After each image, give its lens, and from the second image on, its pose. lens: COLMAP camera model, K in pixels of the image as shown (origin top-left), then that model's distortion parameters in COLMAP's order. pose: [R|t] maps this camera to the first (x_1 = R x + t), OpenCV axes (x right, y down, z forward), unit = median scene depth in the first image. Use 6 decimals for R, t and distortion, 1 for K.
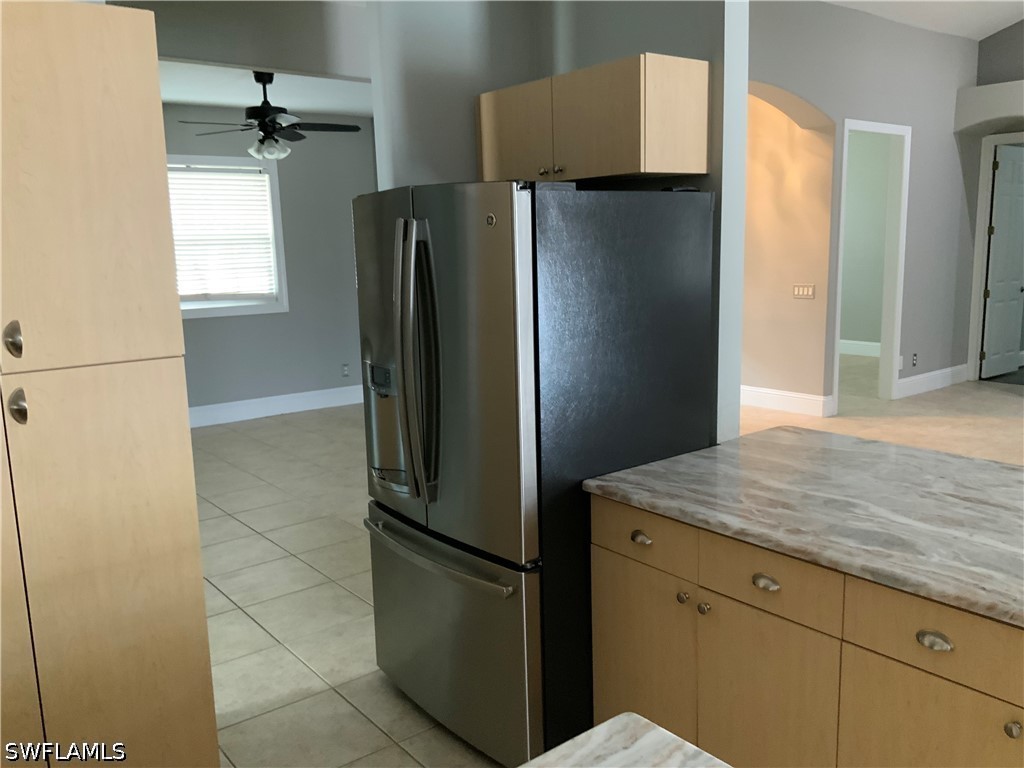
lens RADIAL K [[847.6, 0, 508.1], [0, 847.6, 383.3], [0, 0, 1]] dist [0.127282, -0.269845]
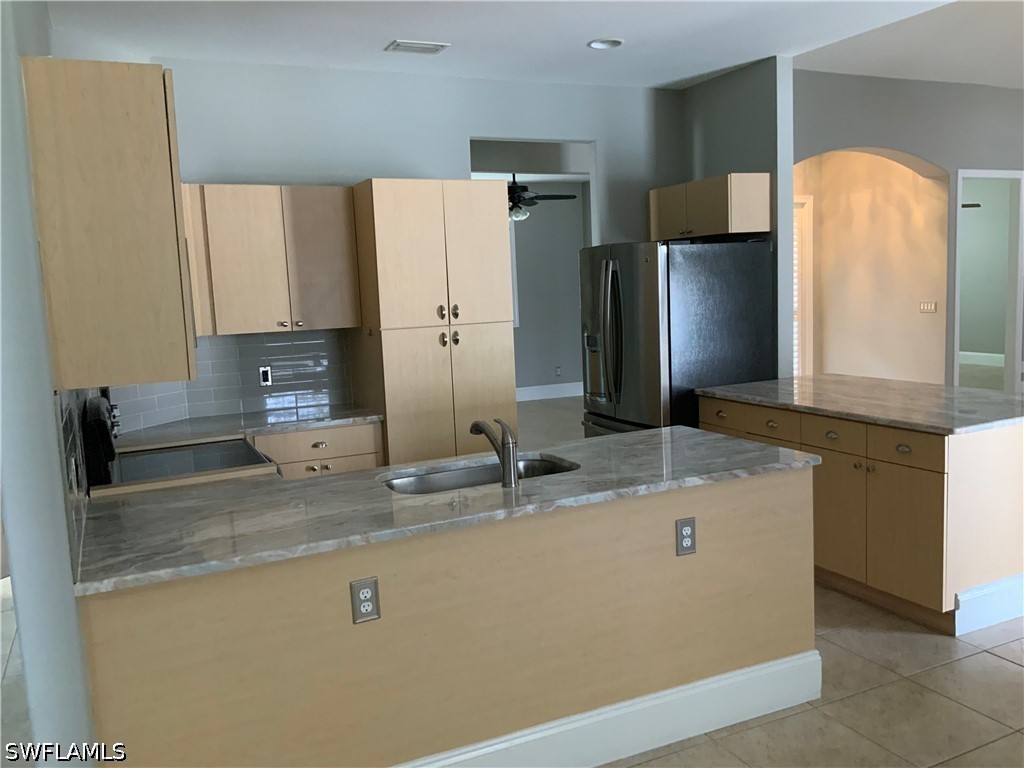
lens RADIAL K [[847.6, 0, 508.1], [0, 847.6, 383.3], [0, 0, 1]] dist [0.127282, -0.269845]
pose [[0.973430, 0.009742, -0.228777, 0.119173], [-0.018614, 0.999155, -0.036652, 0.181283], [0.228227, 0.039937, 0.972789, -1.028219]]
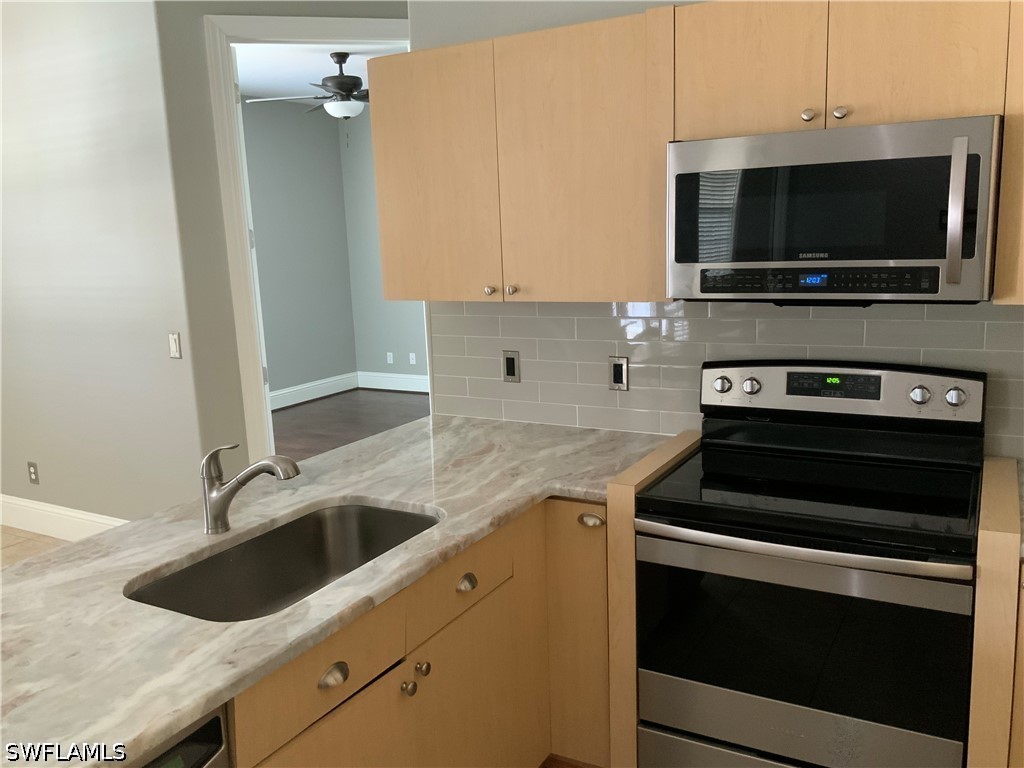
lens RADIAL K [[847.6, 0, 508.1], [0, 847.6, 383.3], [0, 0, 1]] dist [0.127282, -0.269845]
pose [[-0.926269, 0.126980, -0.354826, -0.117689], [0.001082, 0.942419, 0.334433, -0.124046], [0.376861, 0.309391, -0.873071, 0.833971]]
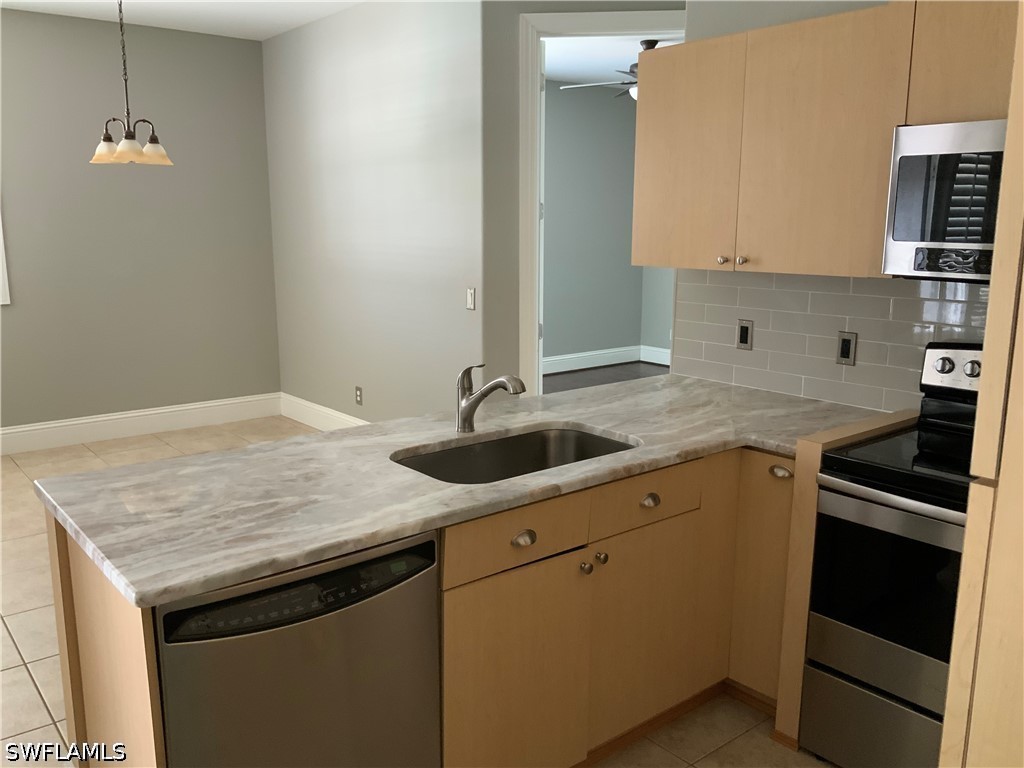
lens RADIAL K [[847.6, 0, 508.1], [0, 847.6, 383.3], [0, 0, 1]] dist [0.127282, -0.269845]
pose [[-0.999589, 0.025992, -0.012113, -0.174583], [0.020136, 0.936968, 0.348833, -0.135576], [0.020416, 0.348446, -0.937106, 1.014868]]
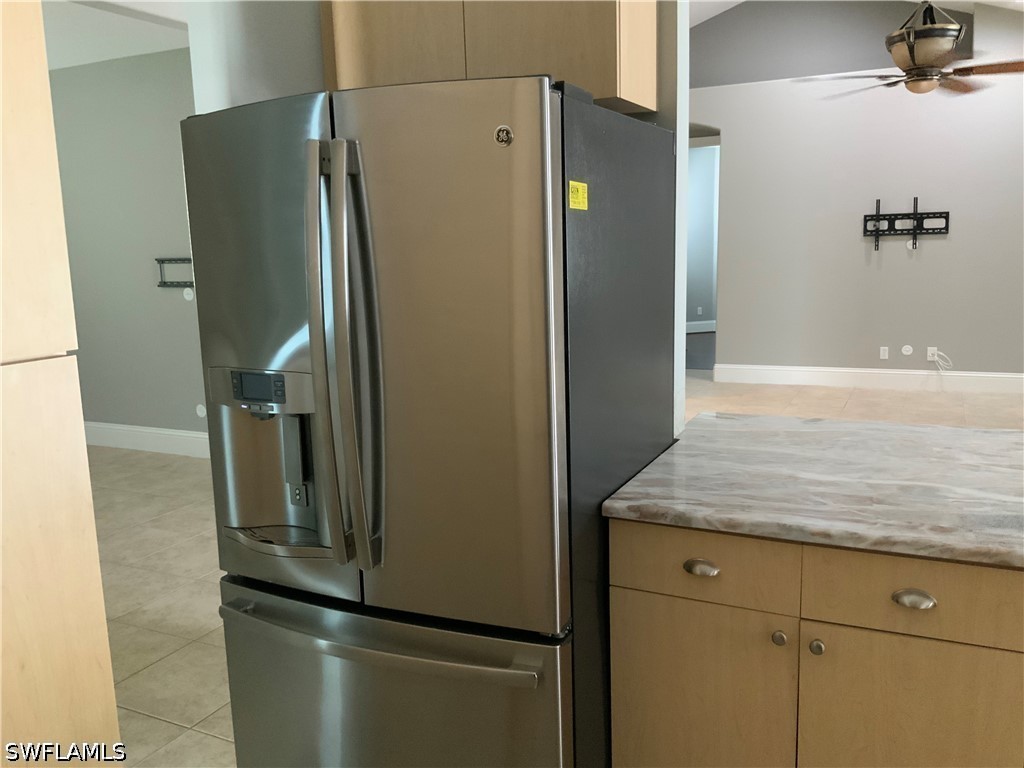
lens RADIAL K [[847.6, 0, 508.1], [0, 847.6, 383.3], [0, 0, 1]] dist [0.127282, -0.269845]
pose [[0.900632, -0.071109, 0.428725, -0.295471], [0.078097, 0.996945, 0.001296, 0.003141], [-0.427507, 0.032315, 0.903434, 0.362057]]
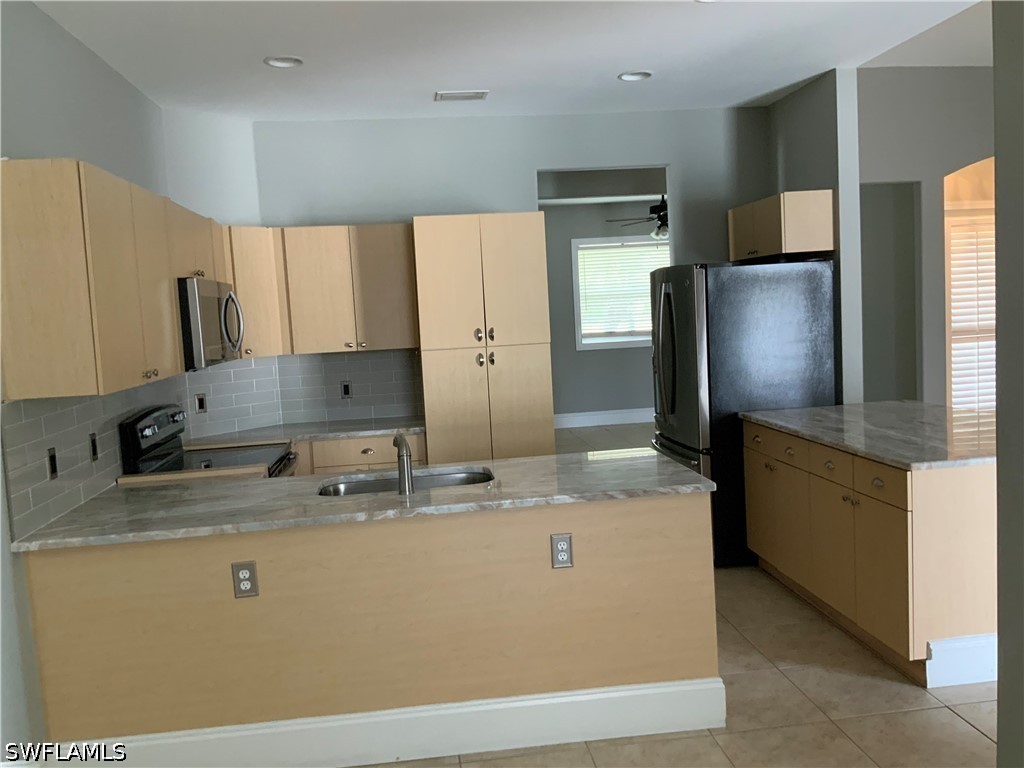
lens RADIAL K [[847.6, 0, 508.1], [0, 847.6, 383.3], [0, 0, 1]] dist [0.127282, -0.269845]
pose [[0.852872, 0.025180, -0.521513, 0.656353], [-0.053786, 0.997760, -0.039785, 0.153447], [0.519342, 0.061982, 0.852316, -0.945150]]
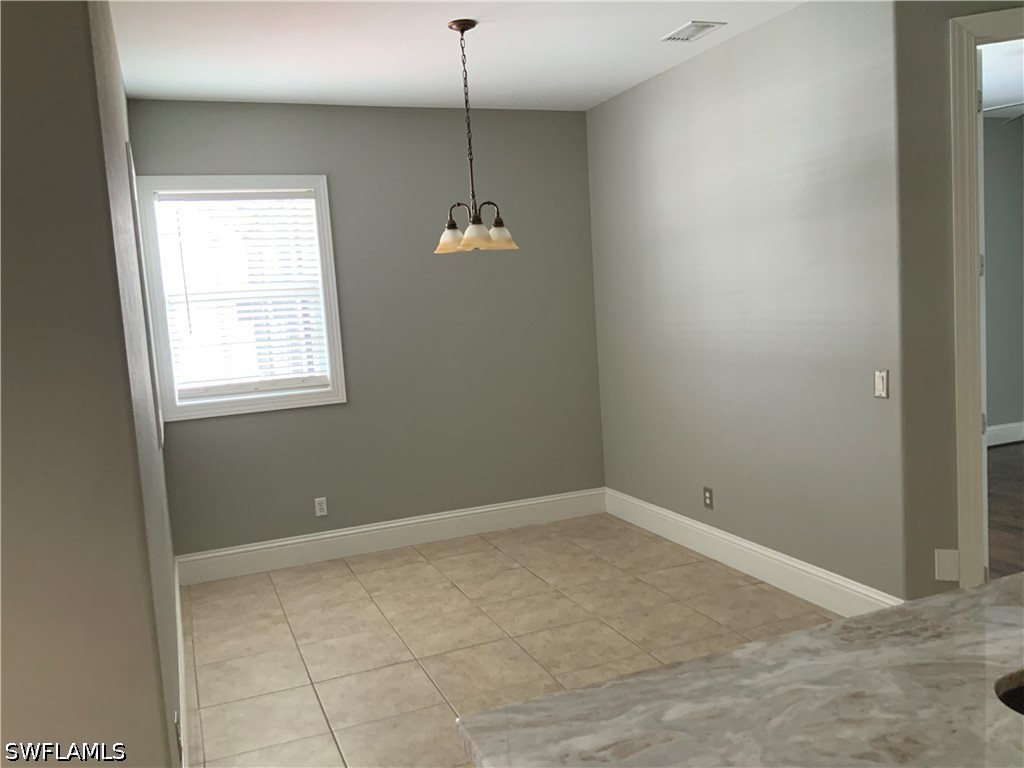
lens RADIAL K [[851.6, 0, 512.0], [0, 851.6, 384.0], [0, 0, 1]] dist [0.073029, -0.125699]
pose [[-0.957074, 0.058800, 0.283816, 0.070256], [0.133286, 0.958814, 0.250821, -0.109167], [-0.257379, 0.277883, -0.925493, 0.705578]]
